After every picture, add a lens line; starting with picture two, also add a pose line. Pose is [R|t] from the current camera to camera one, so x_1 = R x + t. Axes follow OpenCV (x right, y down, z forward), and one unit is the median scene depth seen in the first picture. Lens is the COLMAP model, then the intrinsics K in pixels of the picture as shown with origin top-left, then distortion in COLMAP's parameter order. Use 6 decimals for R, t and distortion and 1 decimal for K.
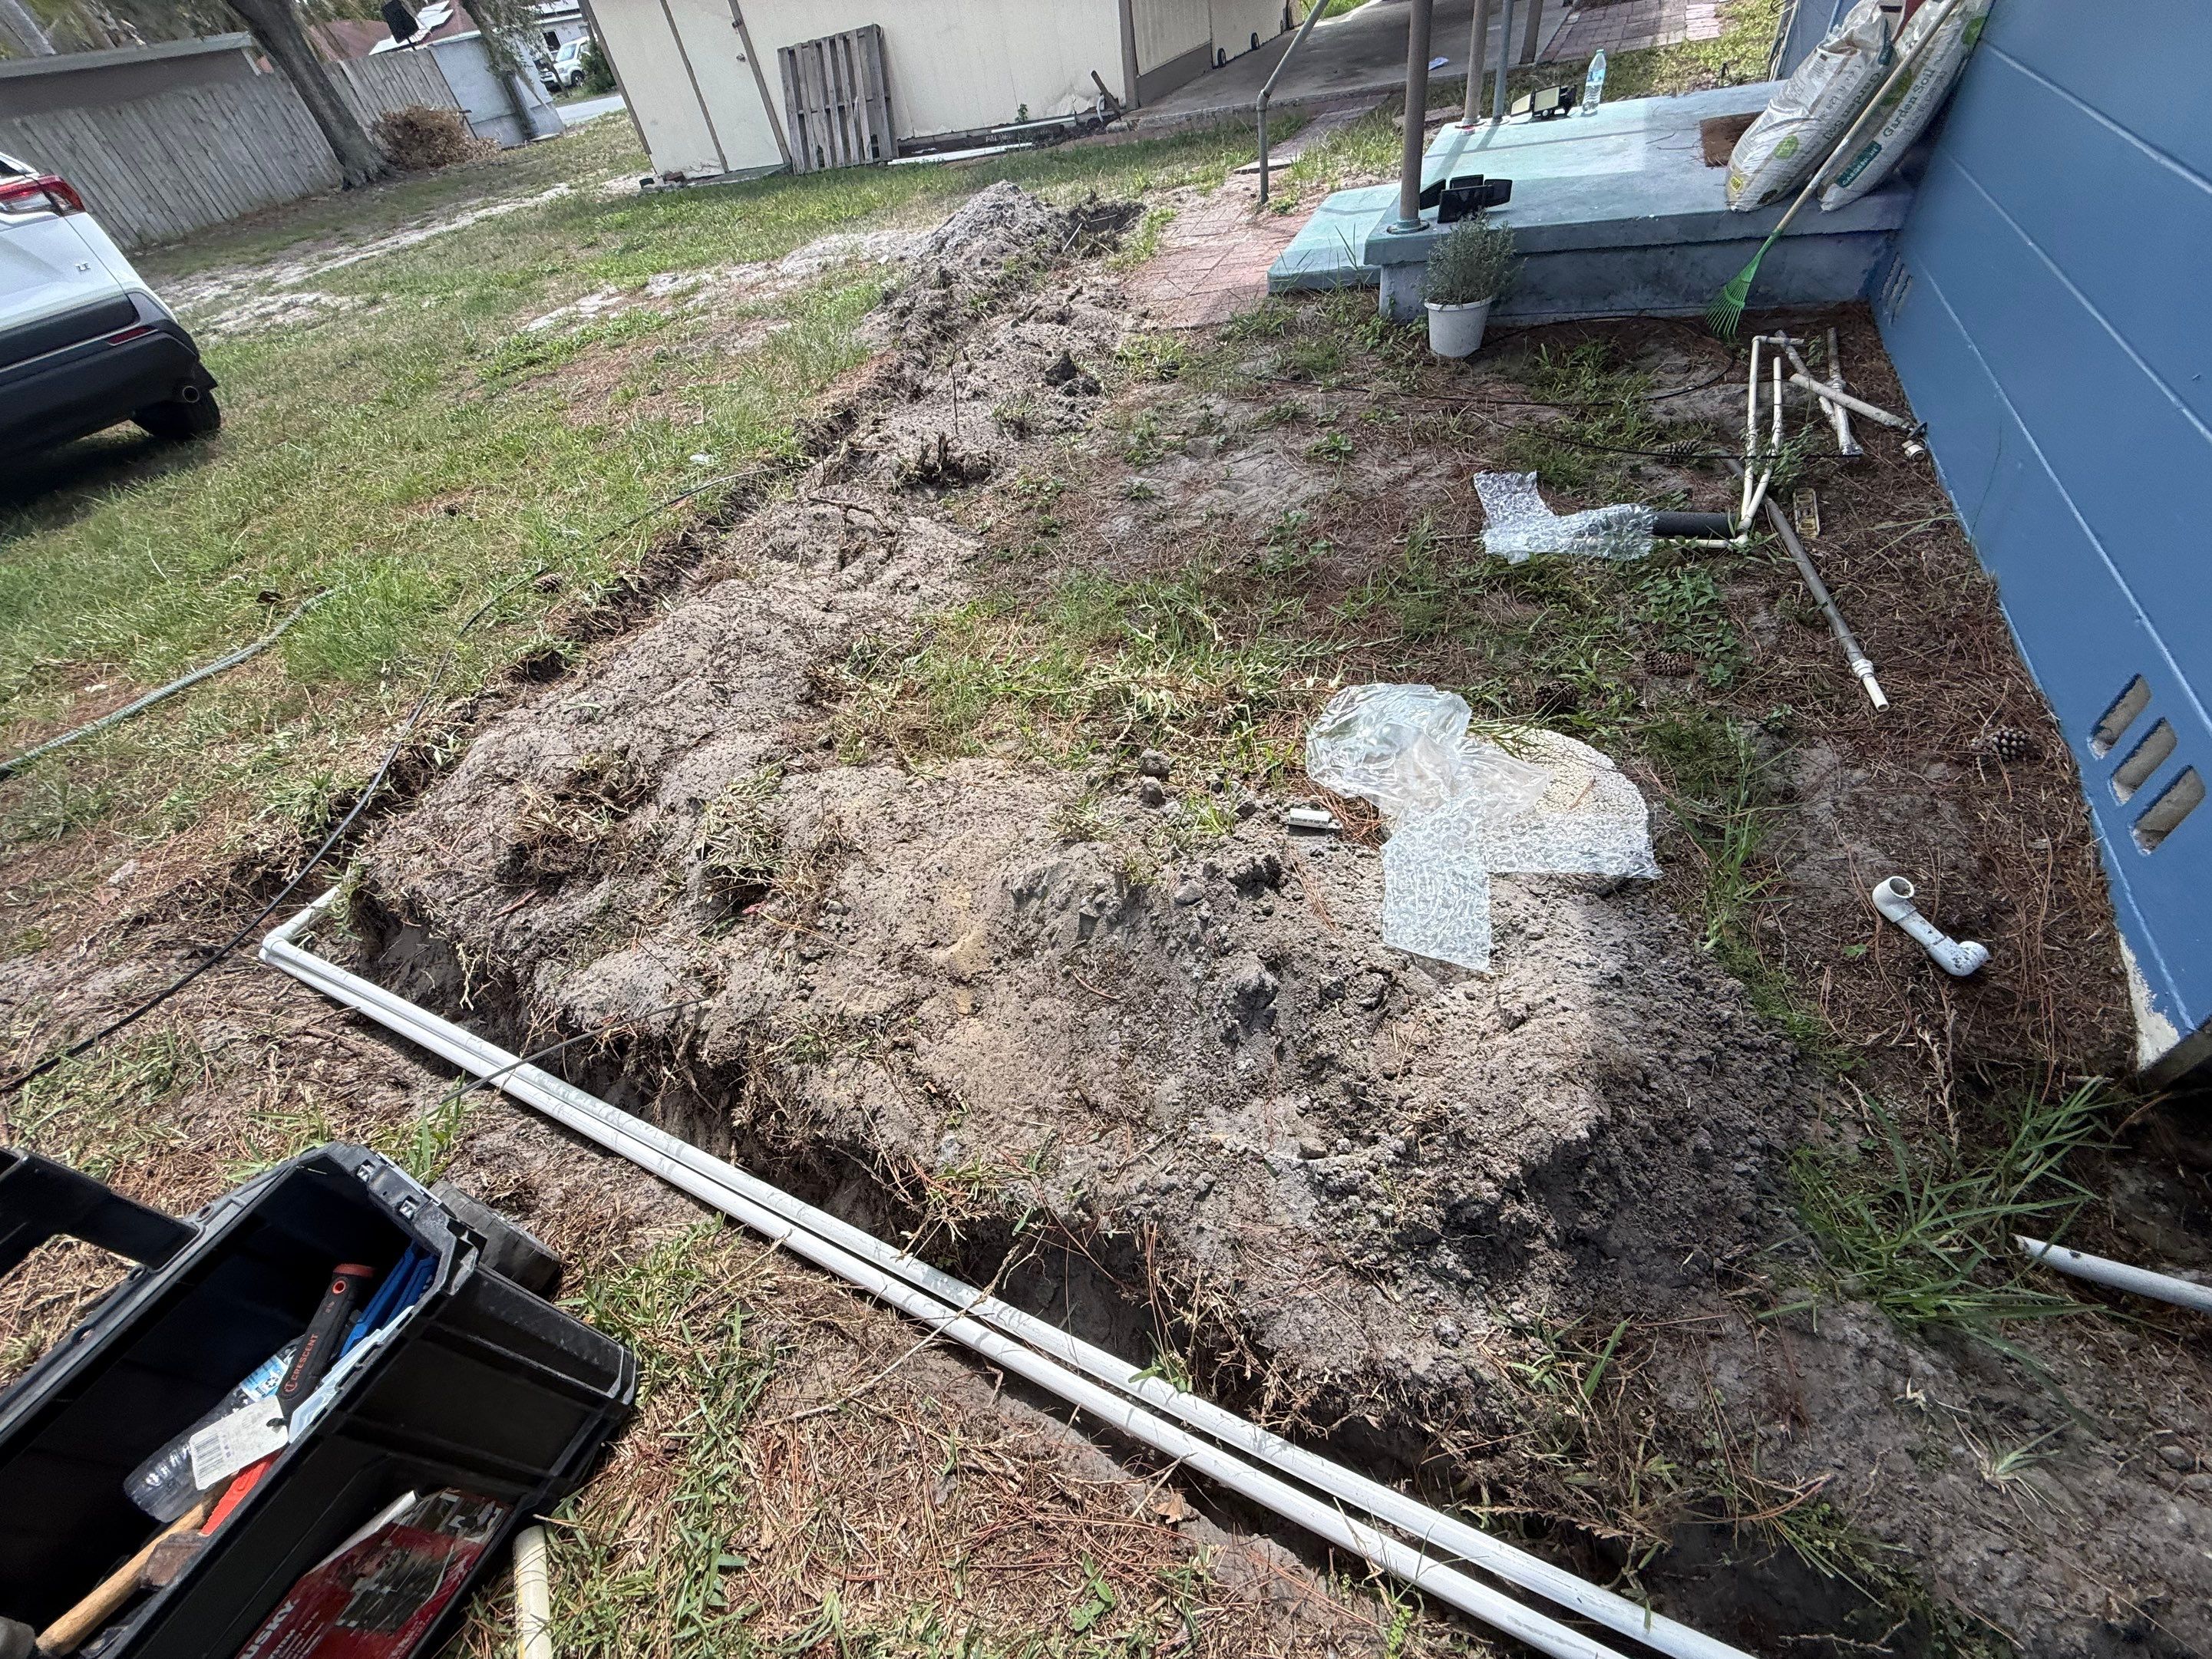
lens RADIAL K [[865.8, 0, 1102.6], [0, 865.8, 826.7], [0, 0, 1]] dist [-0.001594, 0.000007]
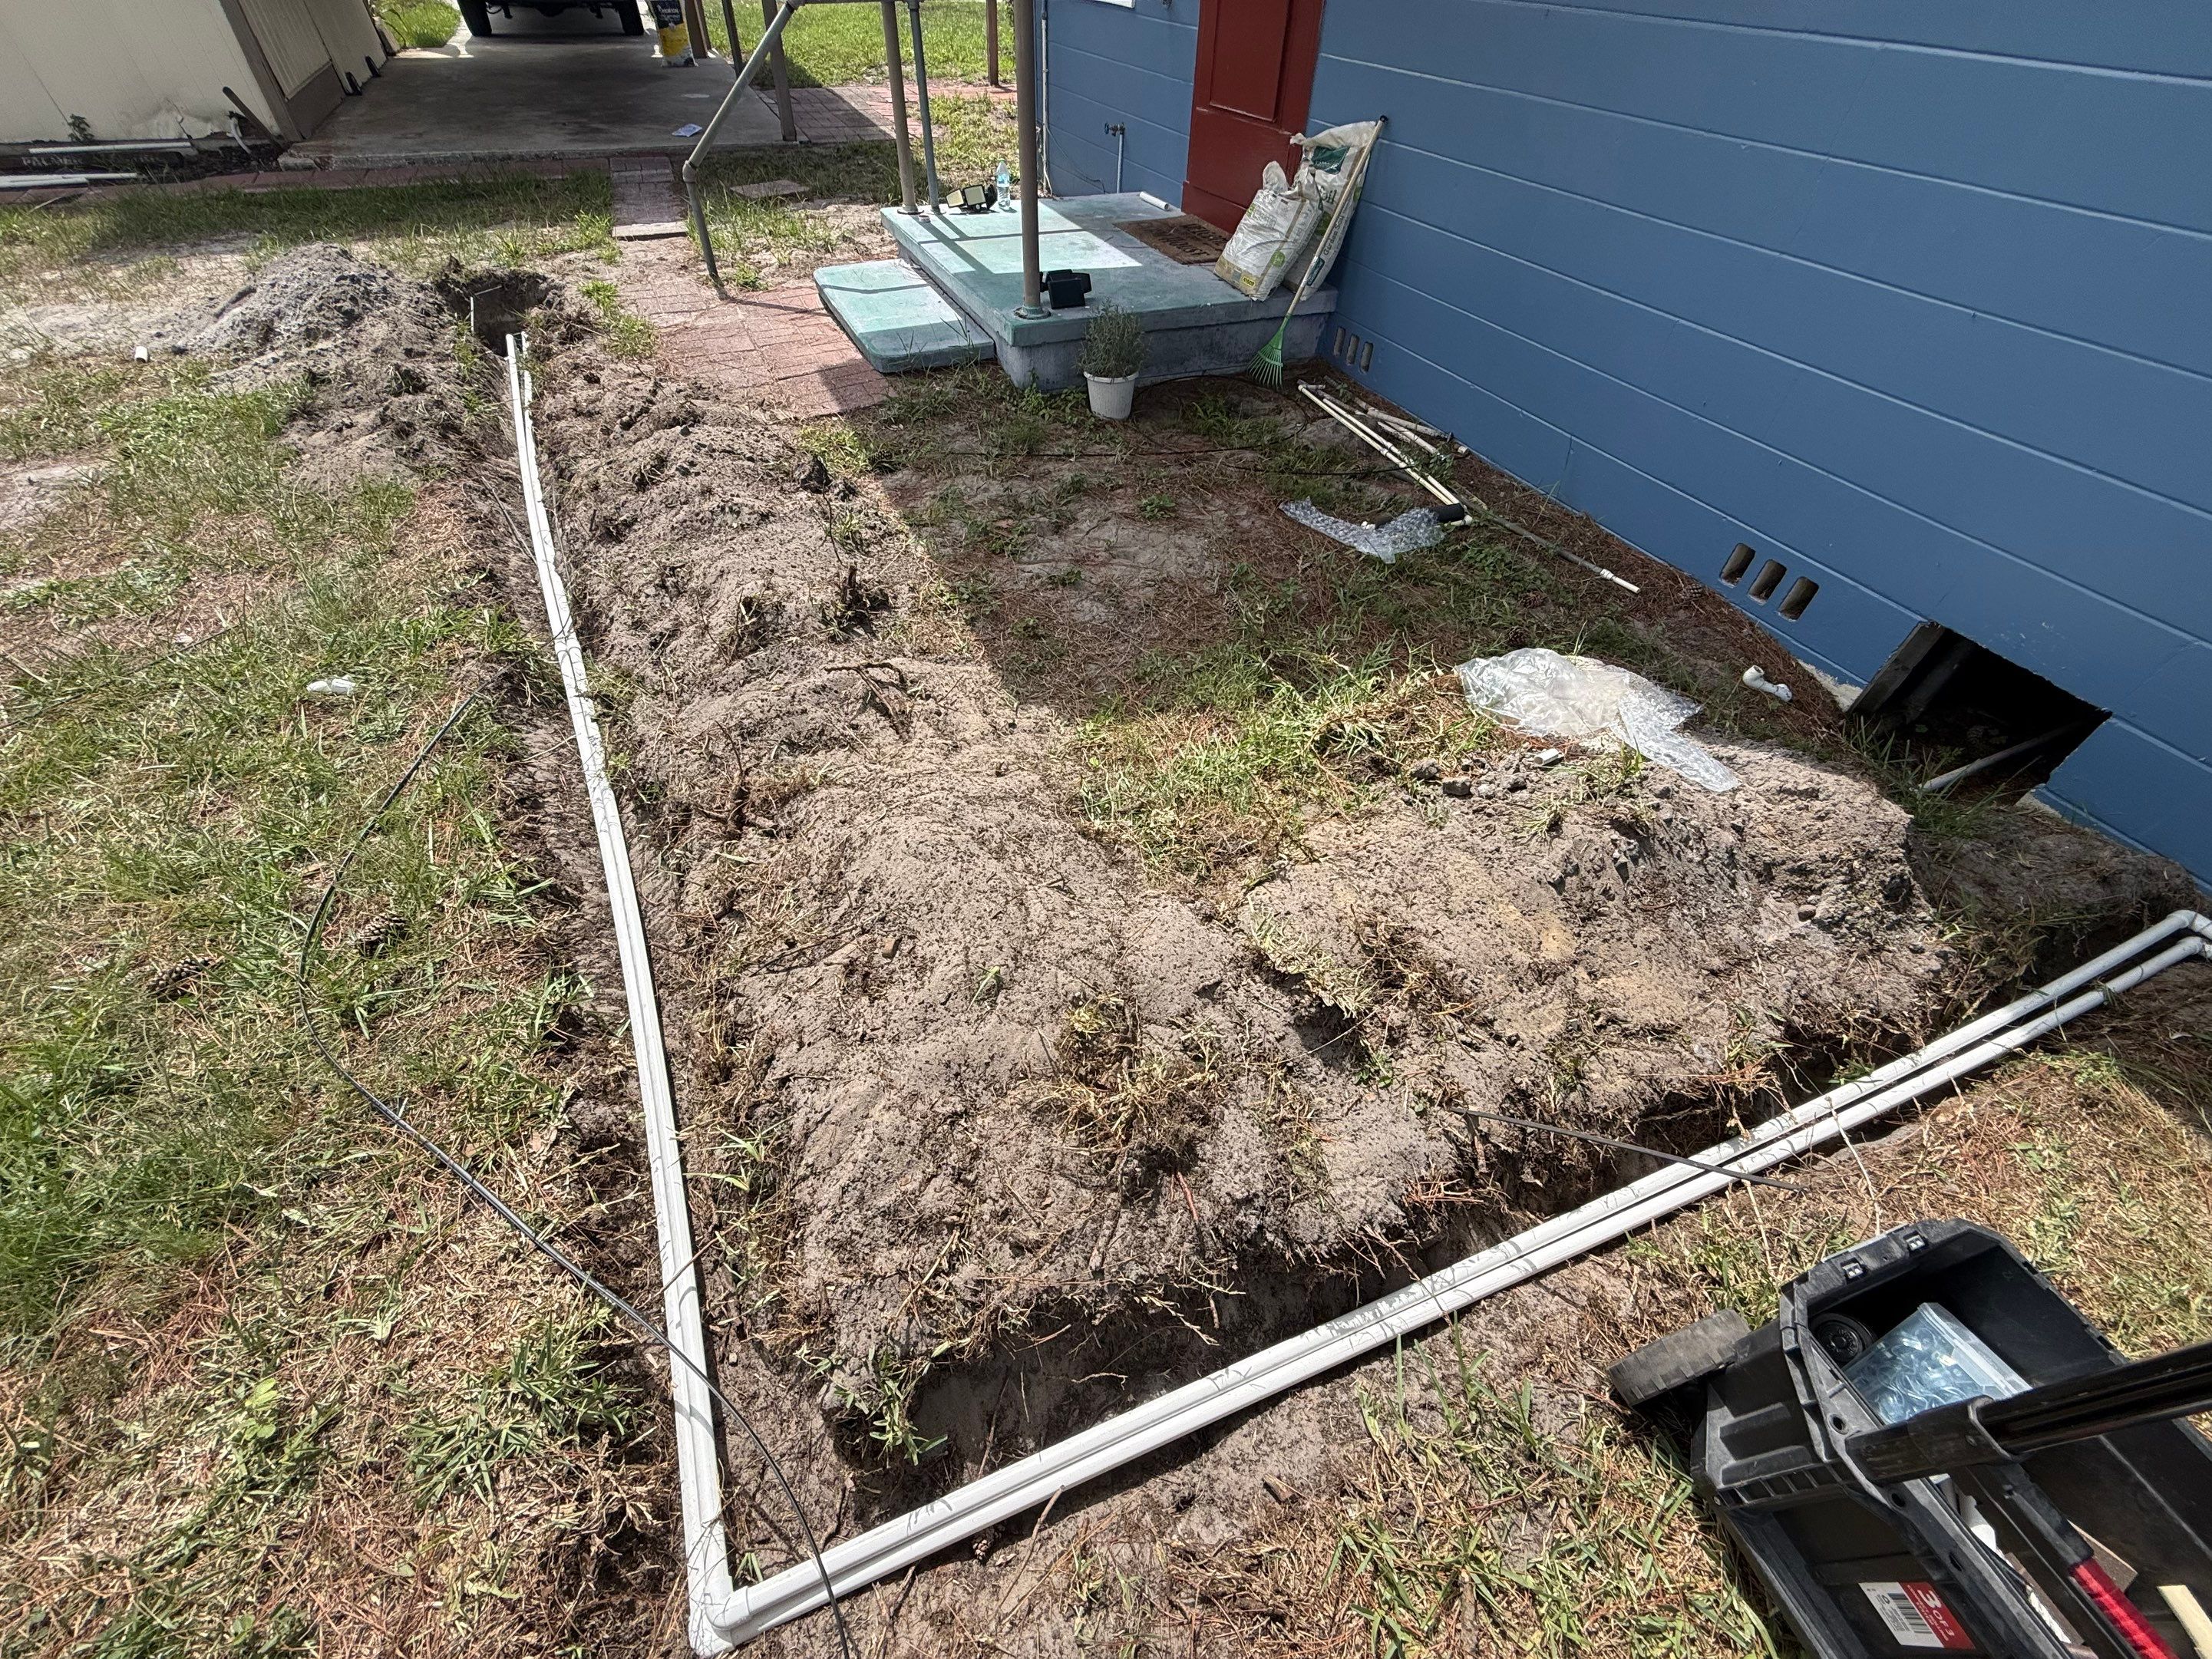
lens RADIAL K [[865.8, 0, 1102.6], [0, 865.8, 826.7], [0, 0, 1]] dist [-0.001594, 0.000007]
pose [[0.675323, -0.394390, 0.623213, -0.924208], [0.414879, 0.901781, 0.121108, -0.299135], [-0.609765, 0.176771, 0.772618, 0.299676]]
